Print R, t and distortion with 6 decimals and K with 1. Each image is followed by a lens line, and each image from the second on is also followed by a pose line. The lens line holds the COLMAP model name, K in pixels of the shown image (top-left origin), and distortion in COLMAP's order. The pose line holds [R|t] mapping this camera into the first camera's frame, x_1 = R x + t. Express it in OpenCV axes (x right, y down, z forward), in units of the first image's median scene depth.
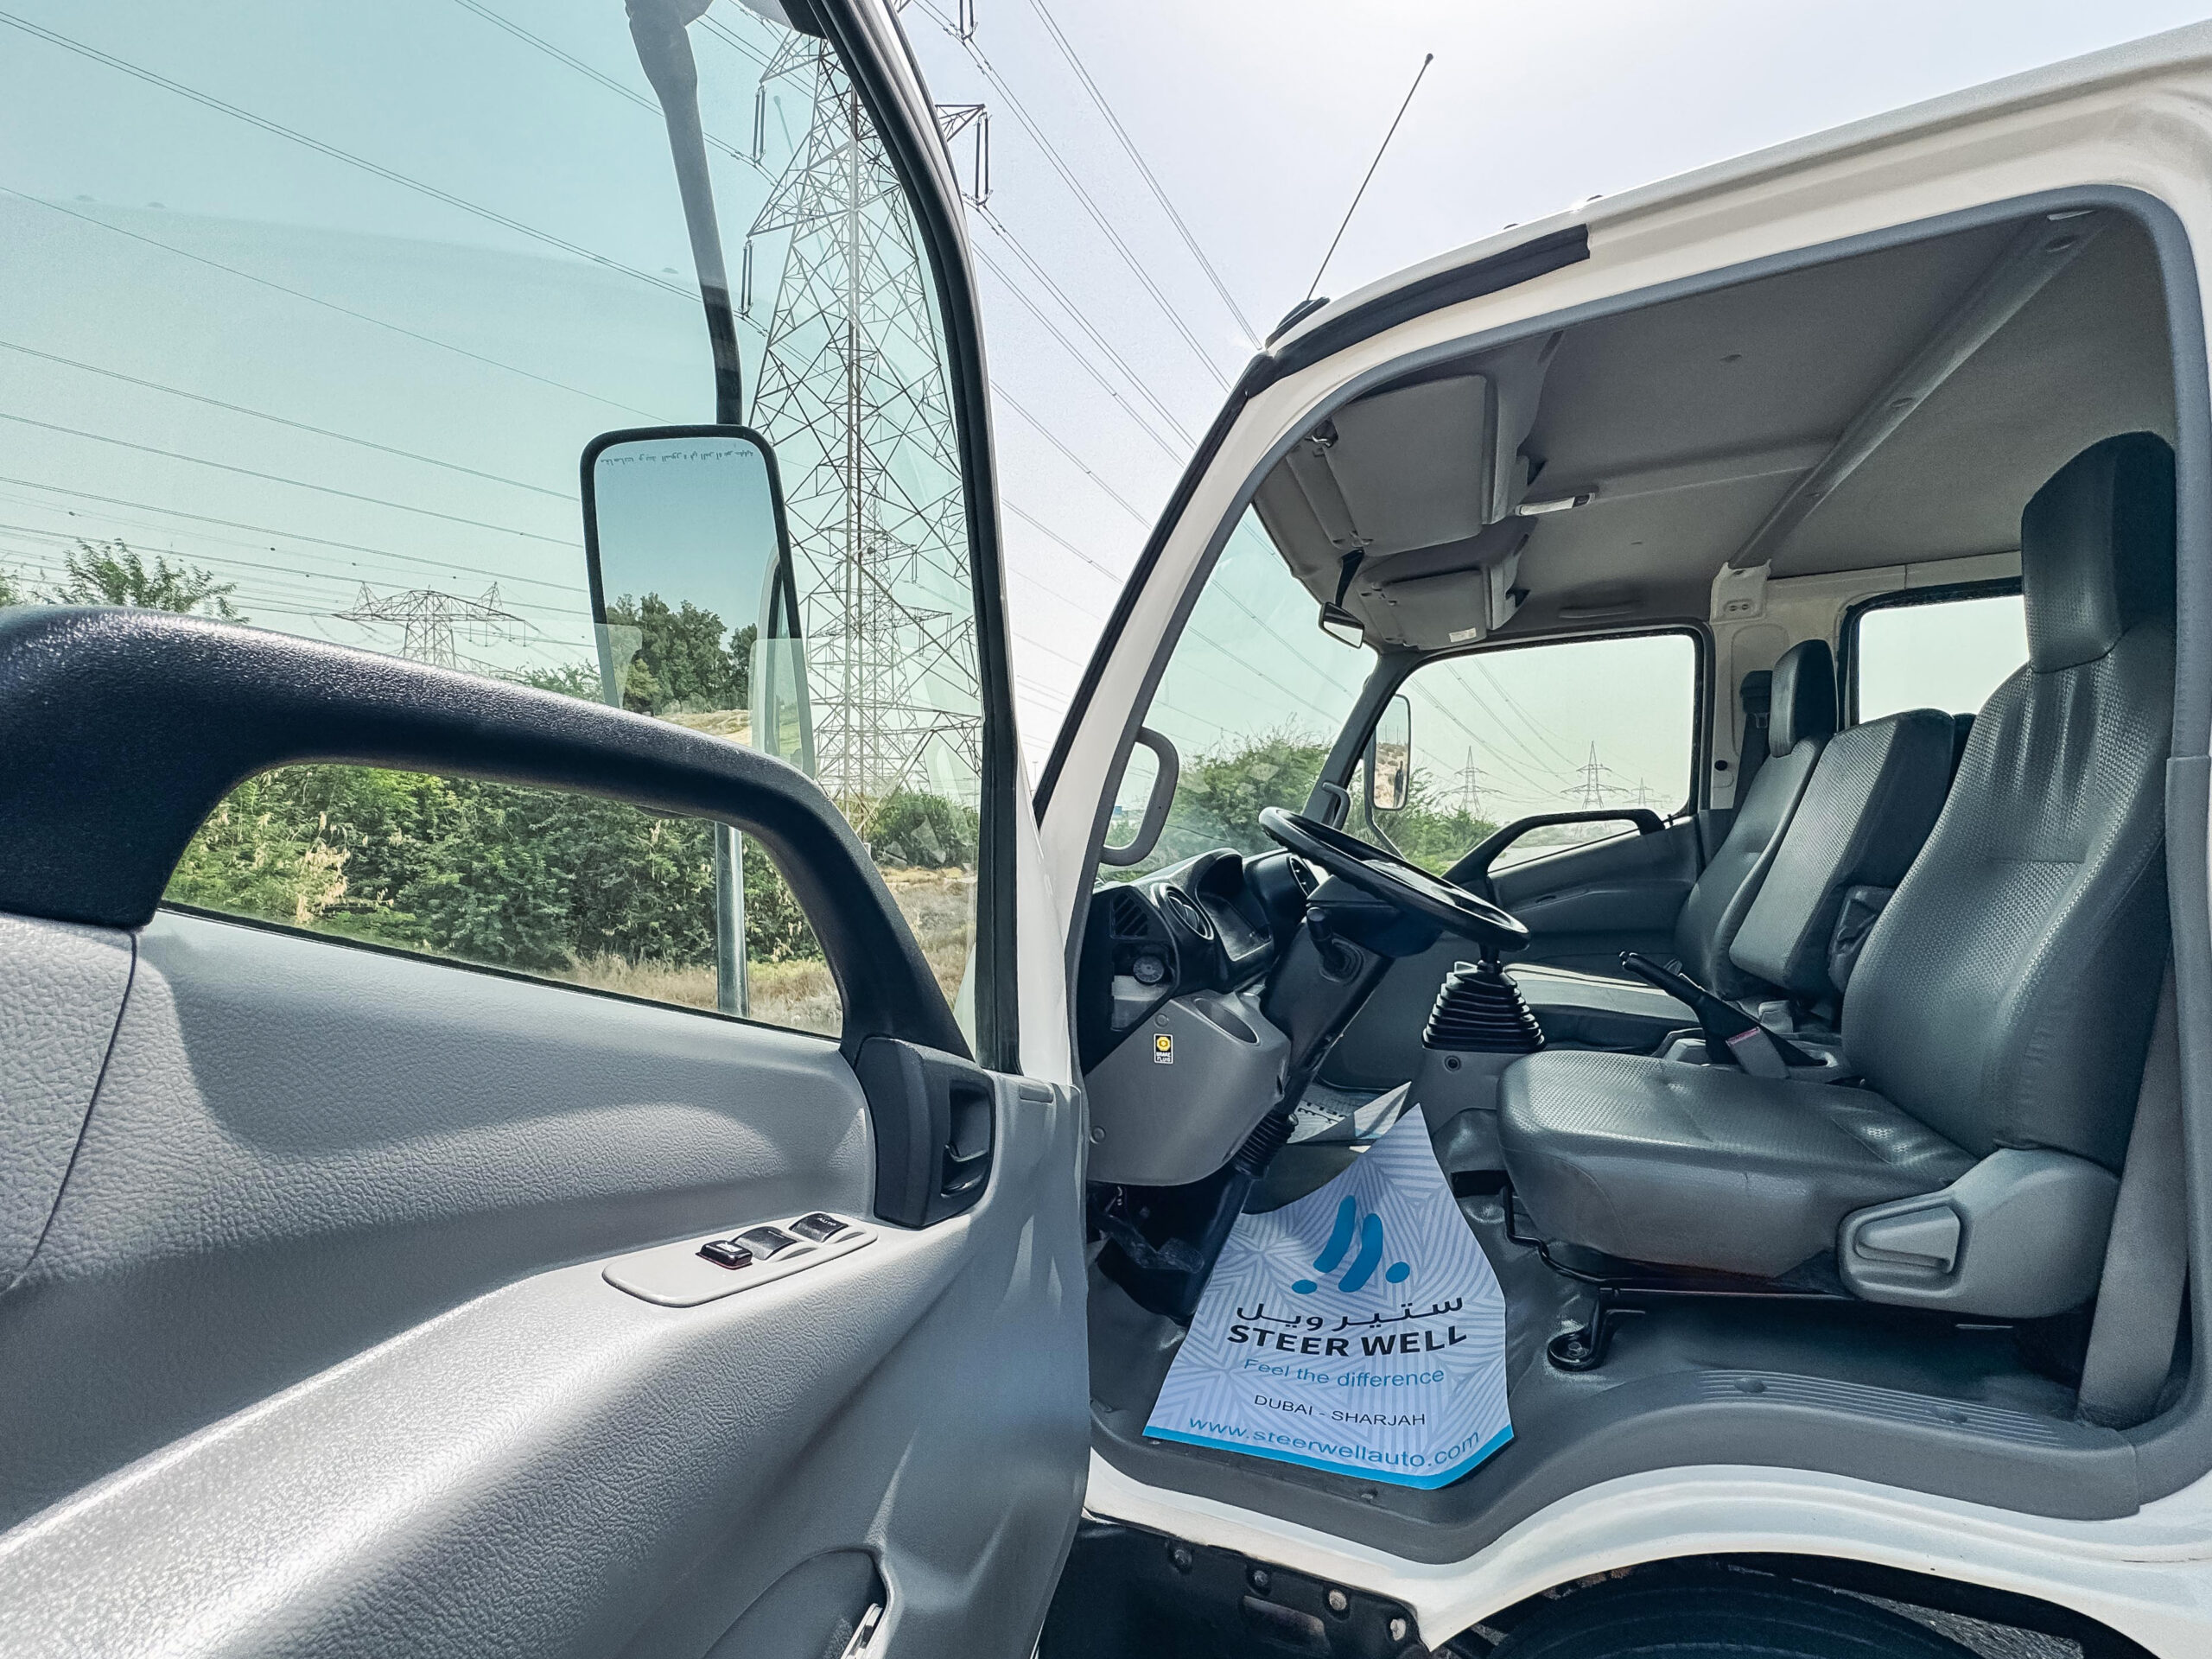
lens RADIAL K [[920.4, 0, 1105.7], [0, 920.4, 827.4], [0, 0, 1]] dist [-0.001294, -0.000129]
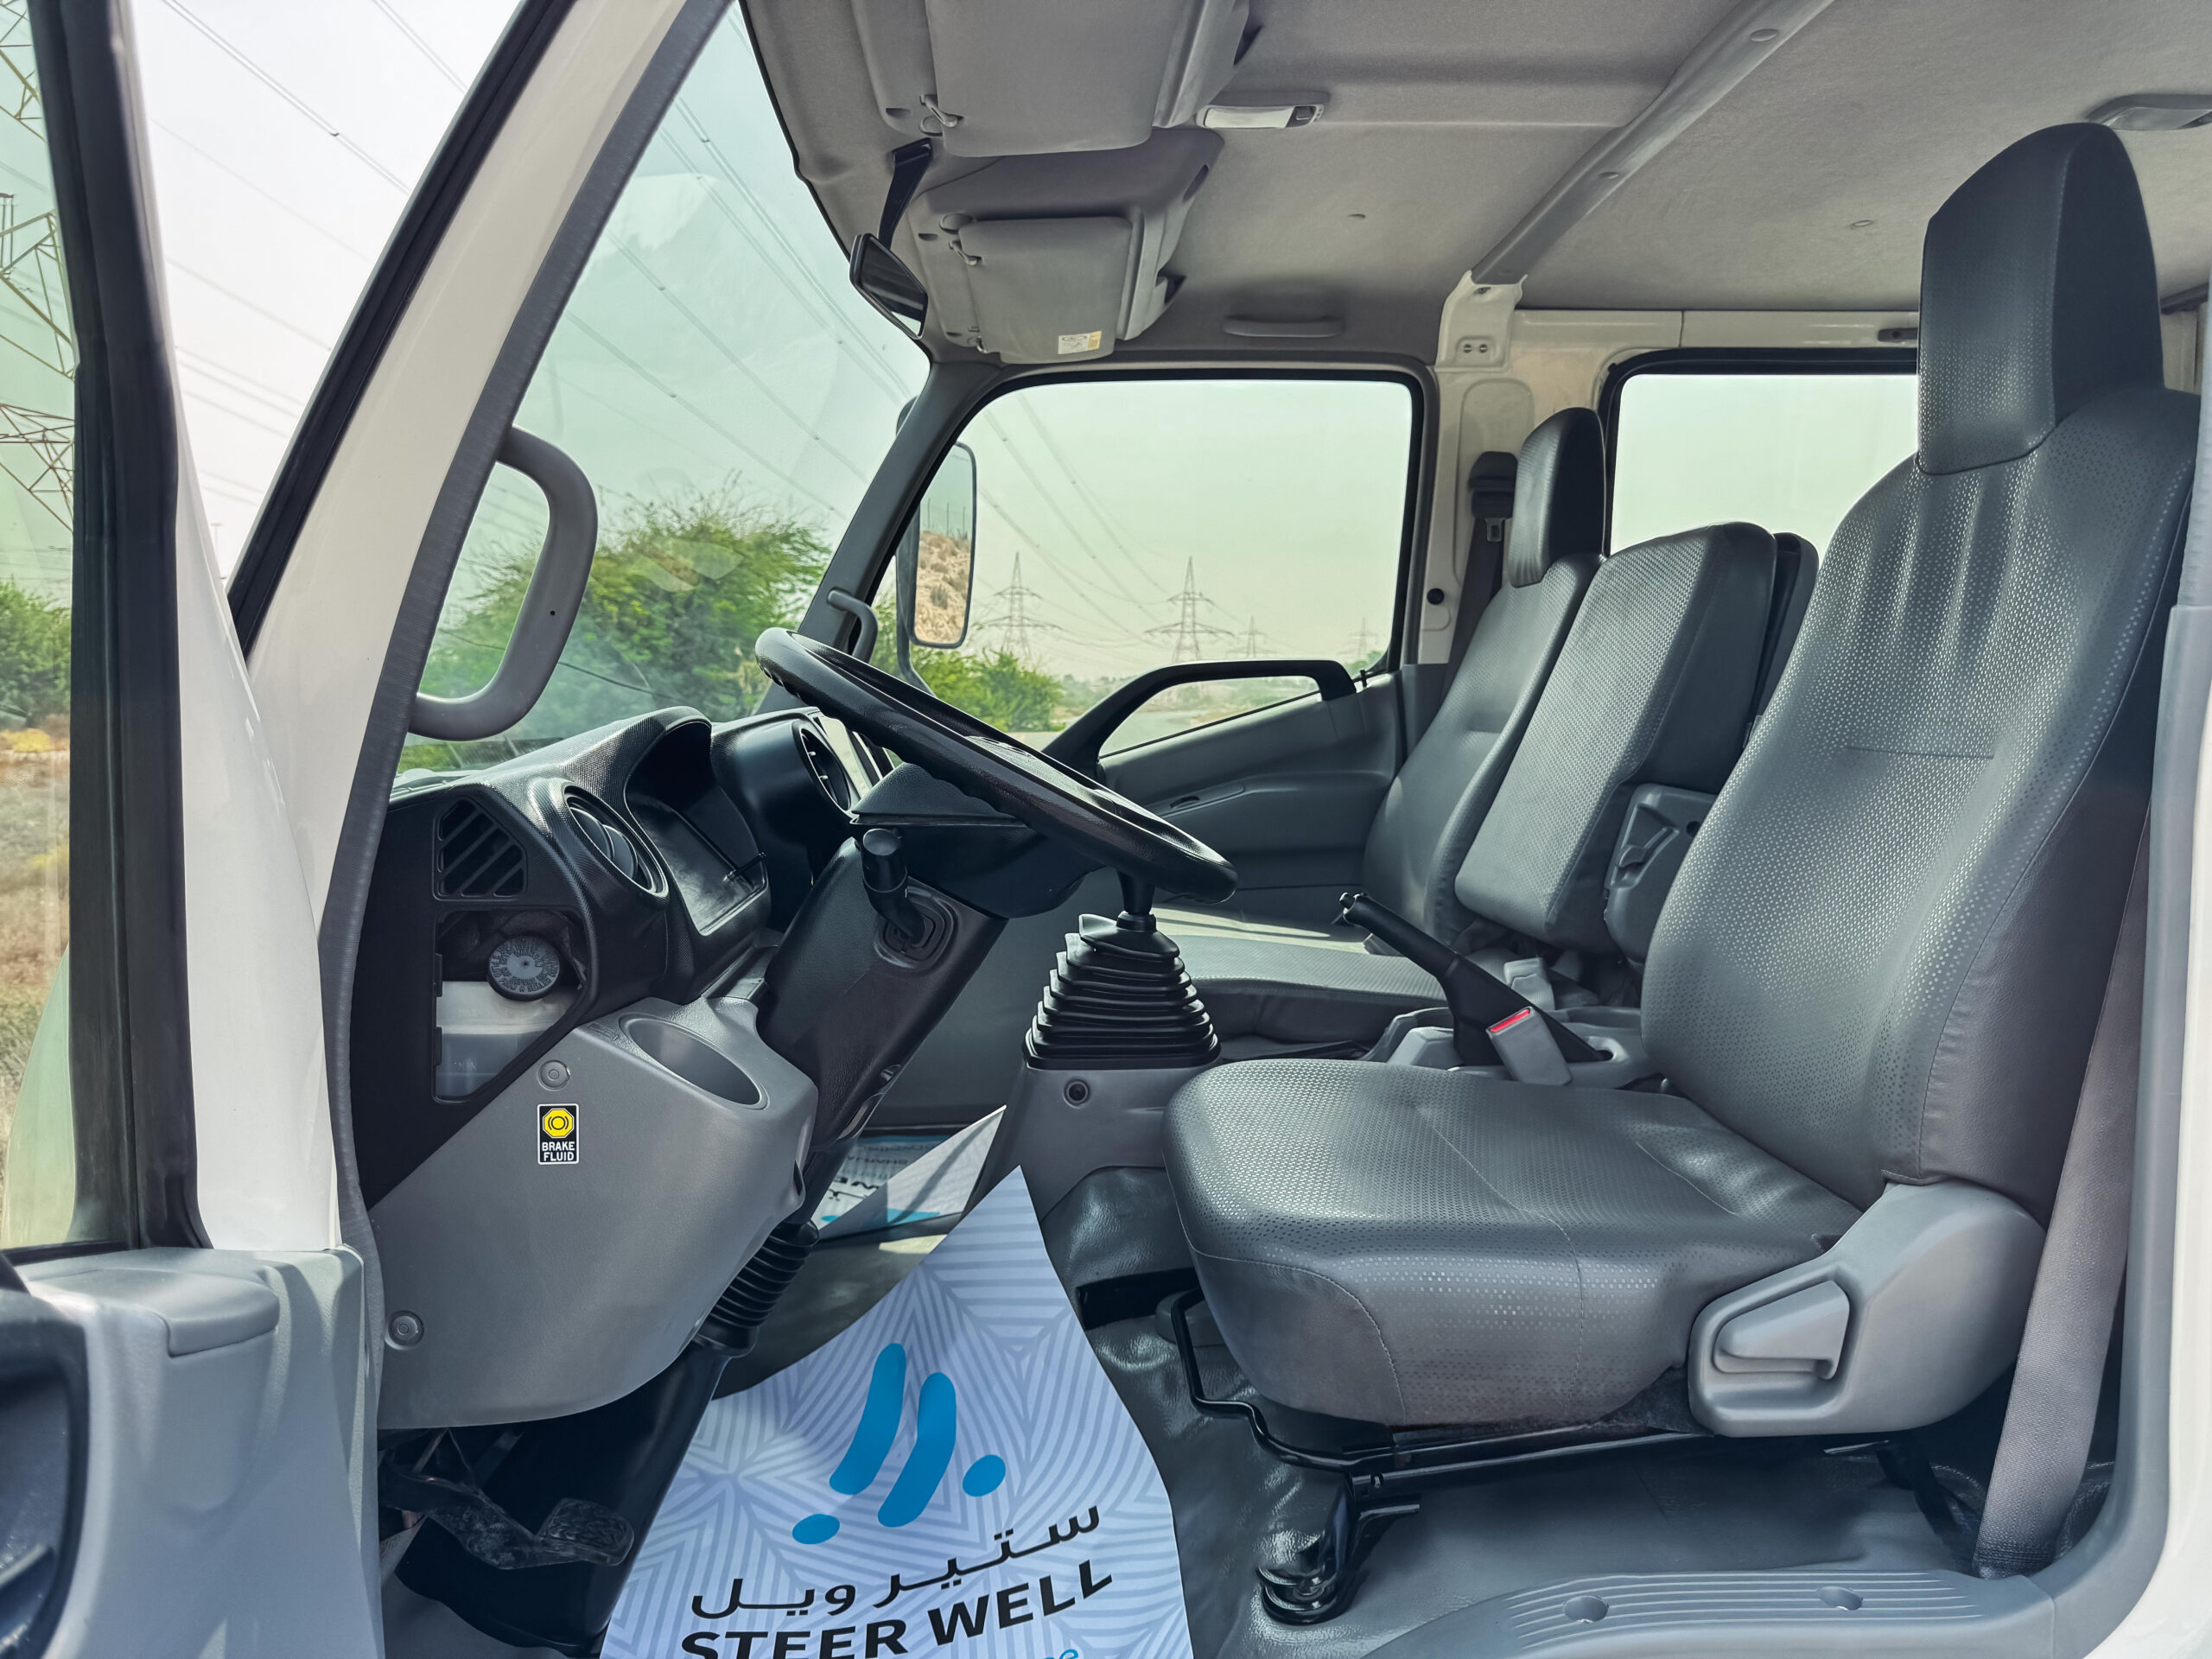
lens RADIAL K [[1562.3, 0, 1098.0], [0, 1562.3, 816.9], [0, 0, 1]] dist [0.091687, -0.182490]
pose [[0.909072, -0.005244, 0.416606, -0.017352], [-0.032804, 0.995916, 0.084117, 0.004165], [-0.415345, -0.090135, 0.905187, 0.150357]]
